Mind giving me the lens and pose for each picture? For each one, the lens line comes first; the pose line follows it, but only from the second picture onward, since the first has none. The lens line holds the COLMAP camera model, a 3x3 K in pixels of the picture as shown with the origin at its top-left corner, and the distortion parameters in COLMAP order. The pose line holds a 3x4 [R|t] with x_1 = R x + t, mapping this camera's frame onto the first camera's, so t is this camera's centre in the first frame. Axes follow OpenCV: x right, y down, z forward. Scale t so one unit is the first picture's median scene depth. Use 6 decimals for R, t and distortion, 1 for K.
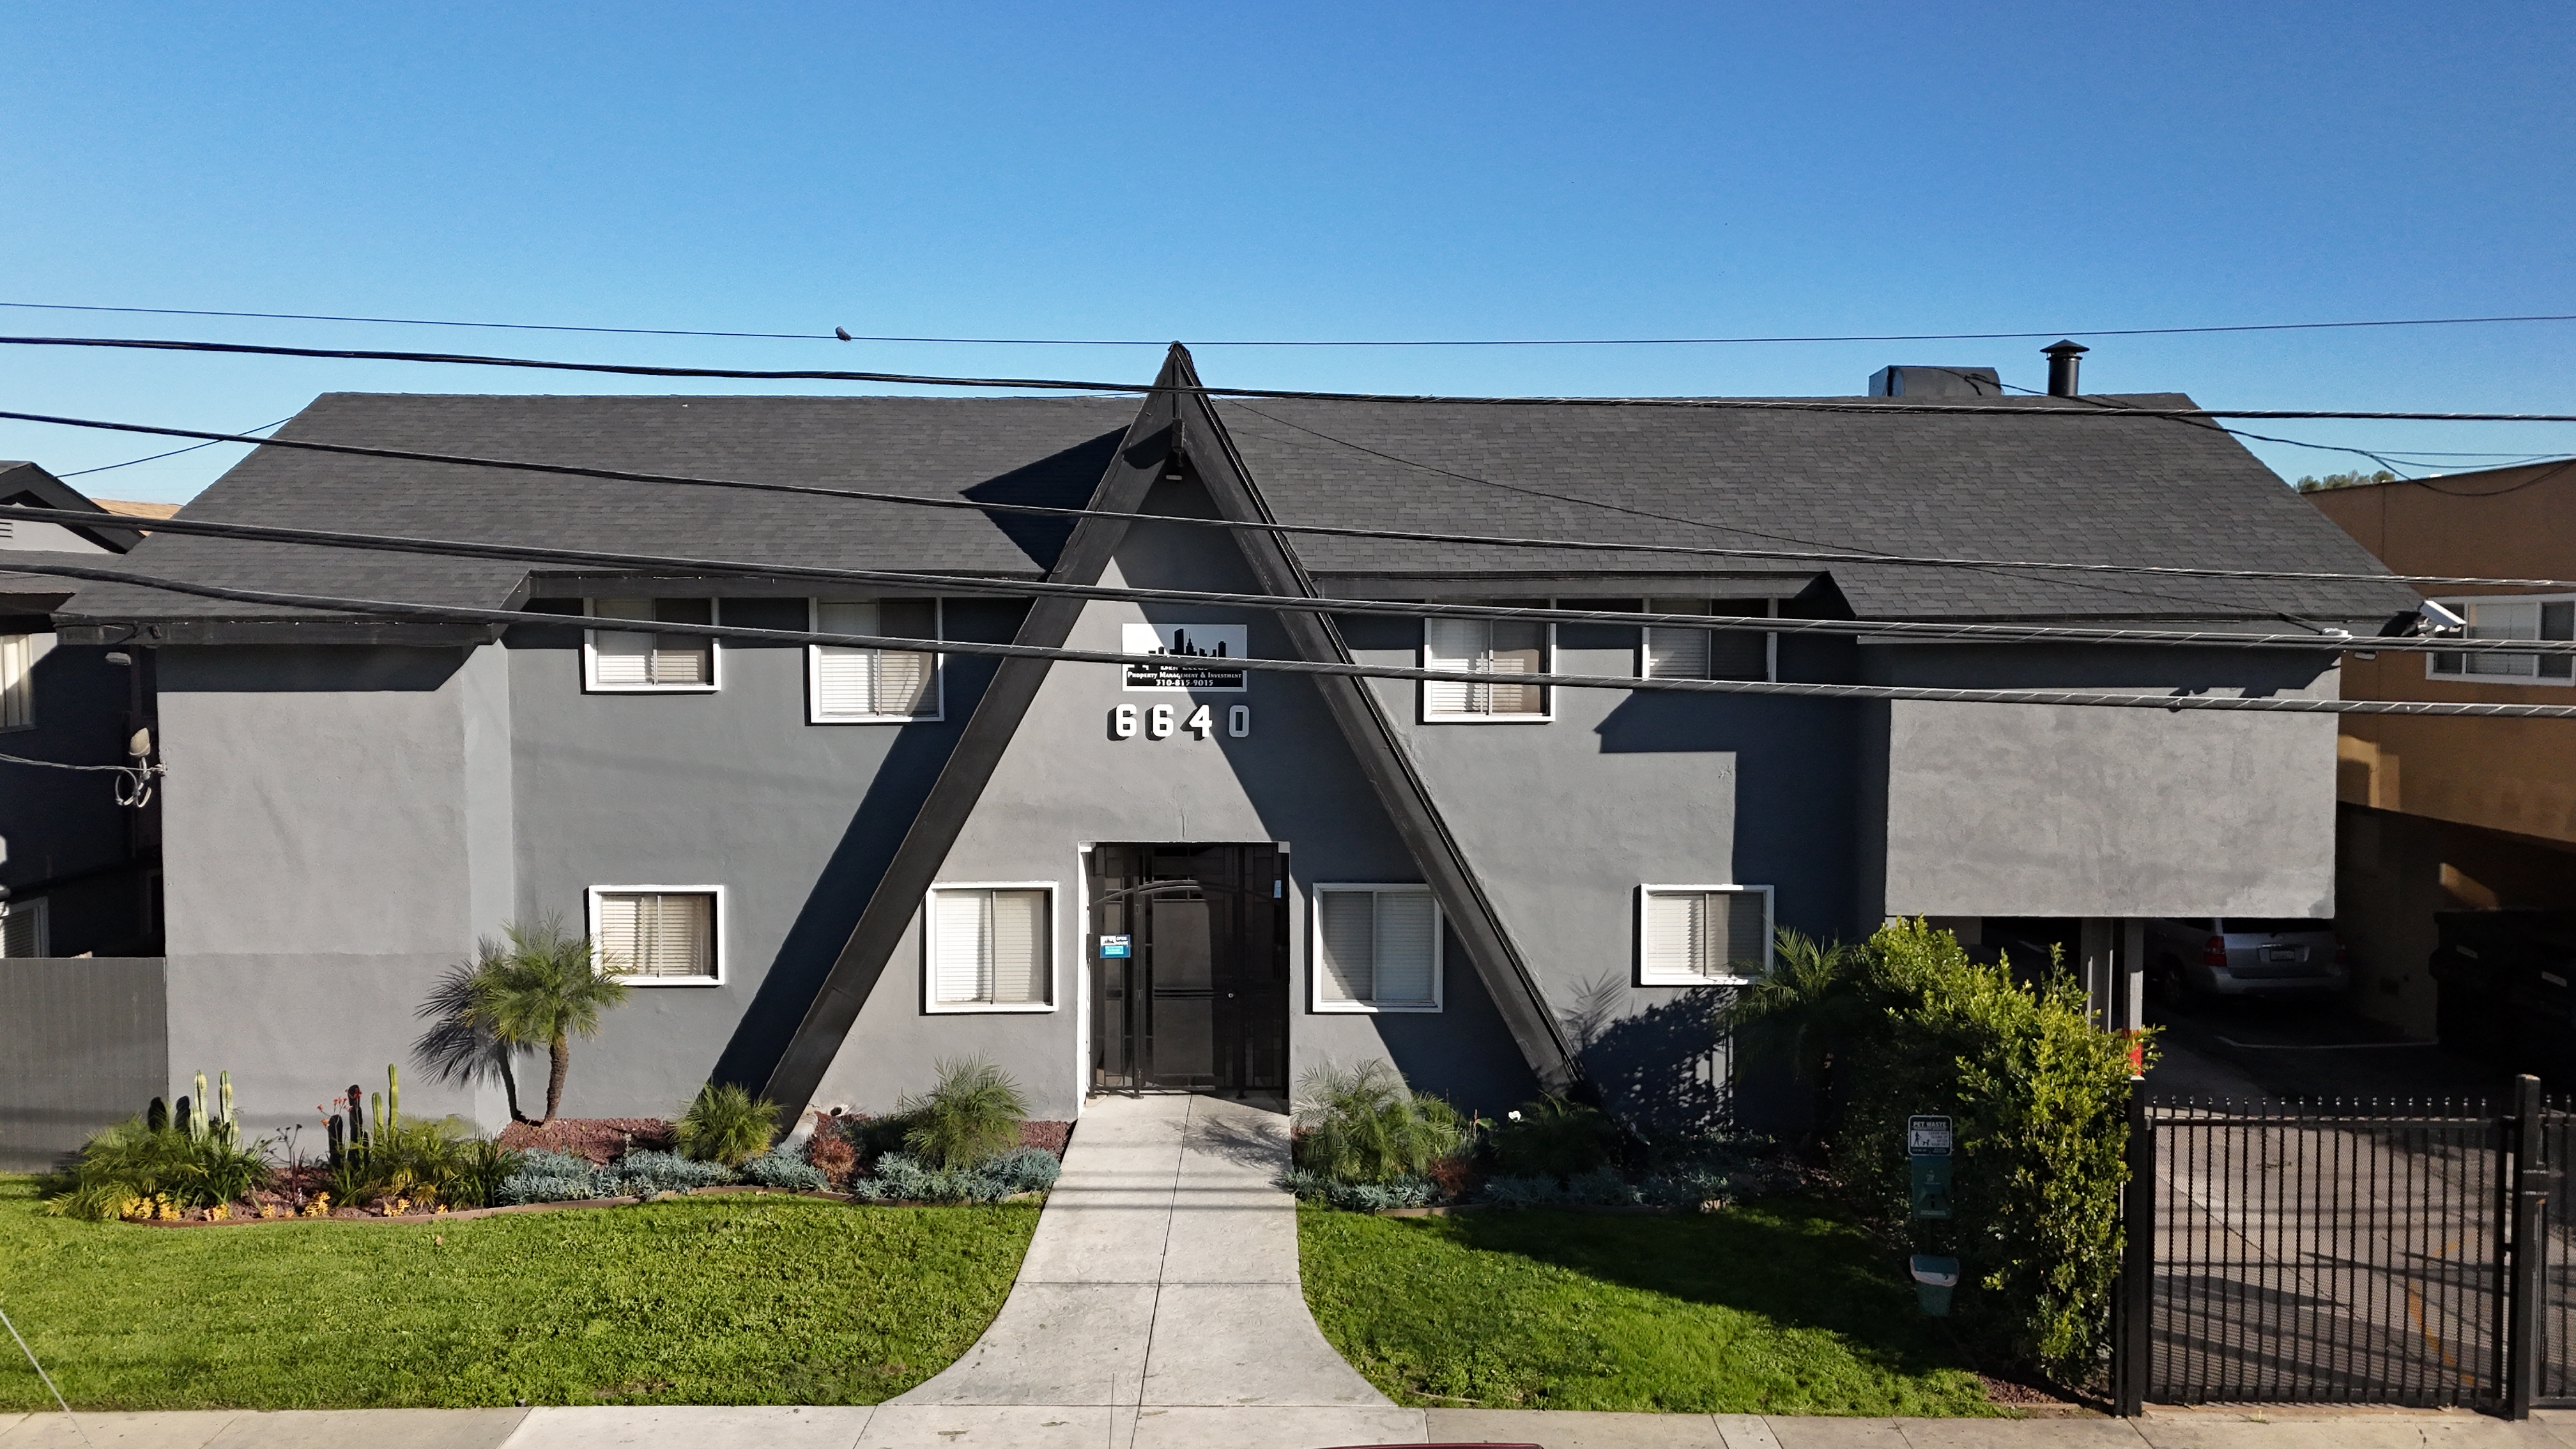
lens RADIAL K [[1888.8, 0, 1288.0], [0, 1888.8, 724.5], [0, 0, 1]] dist [0.085913, -0.090510]
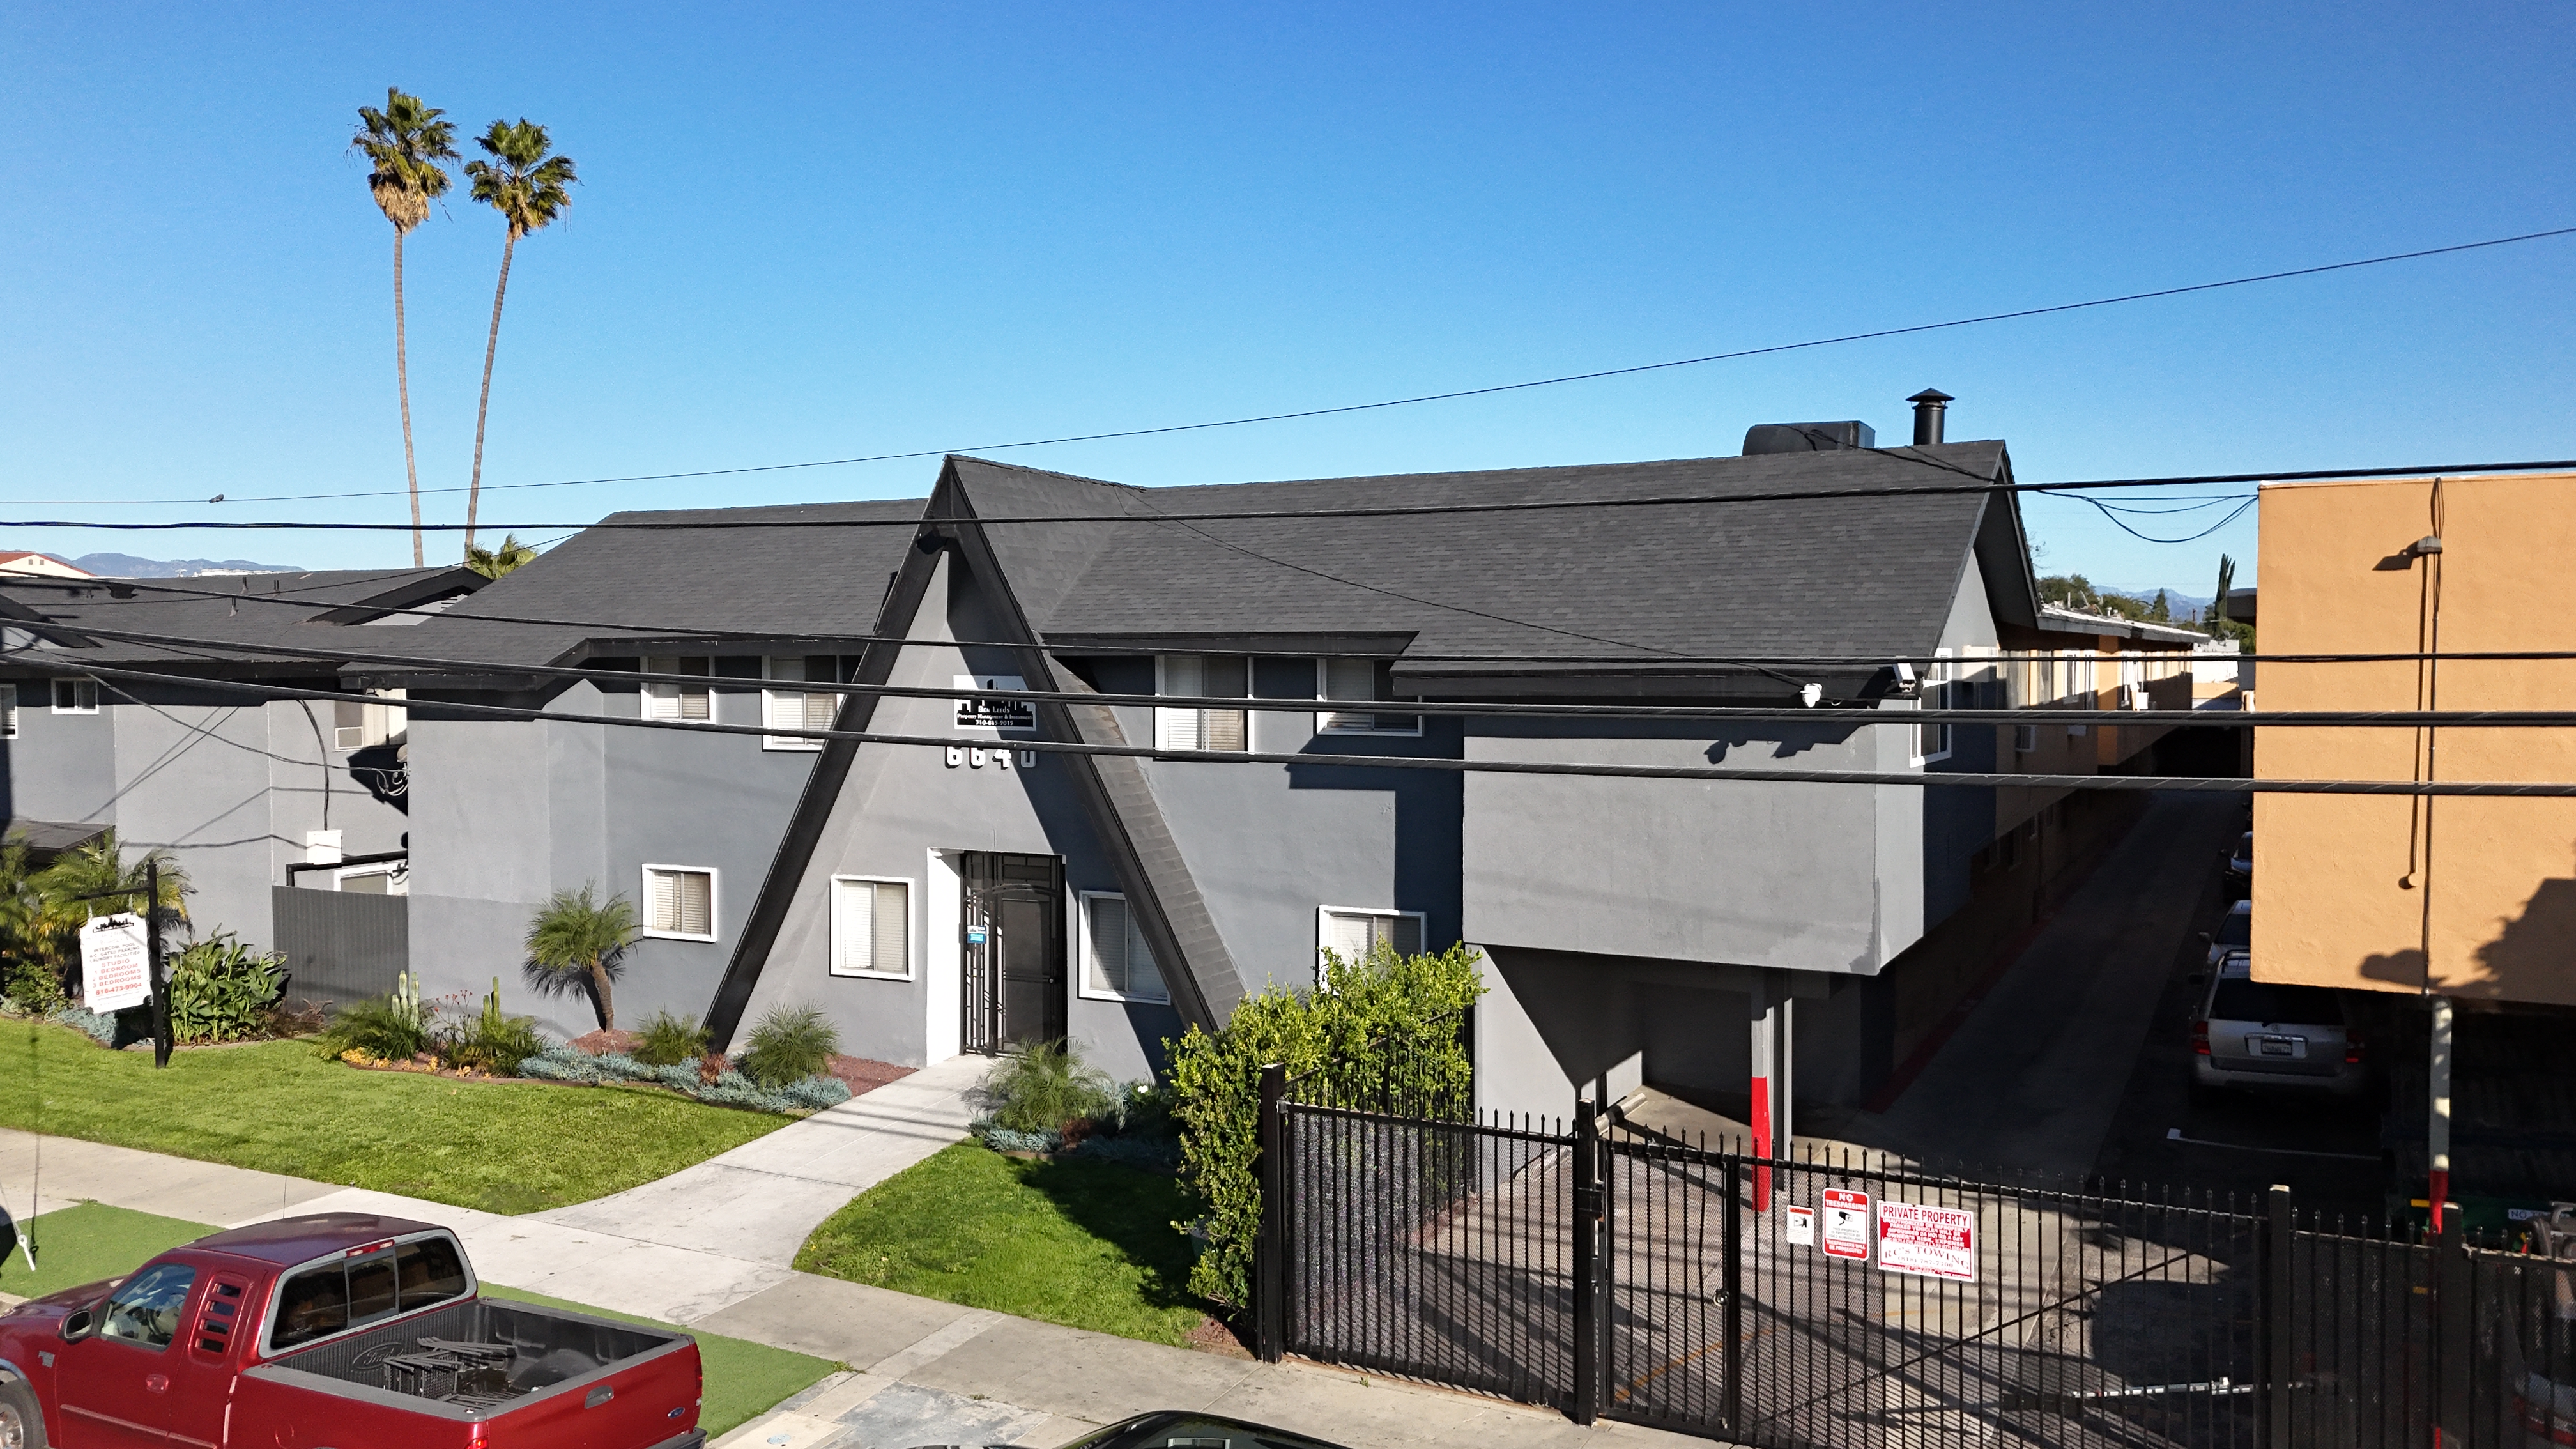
lens RADIAL K [[1882.1, 0, 1283.7], [0, 1882.1, 718.7], [0, 0, 1]] dist [0.069274, -0.059108]
pose [[0.887008, 0.012007, -0.461598, 0.723757], [-0.025135, 0.999435, -0.022302, -0.002160], [0.461070, 0.031385, 0.886809, -0.016013]]
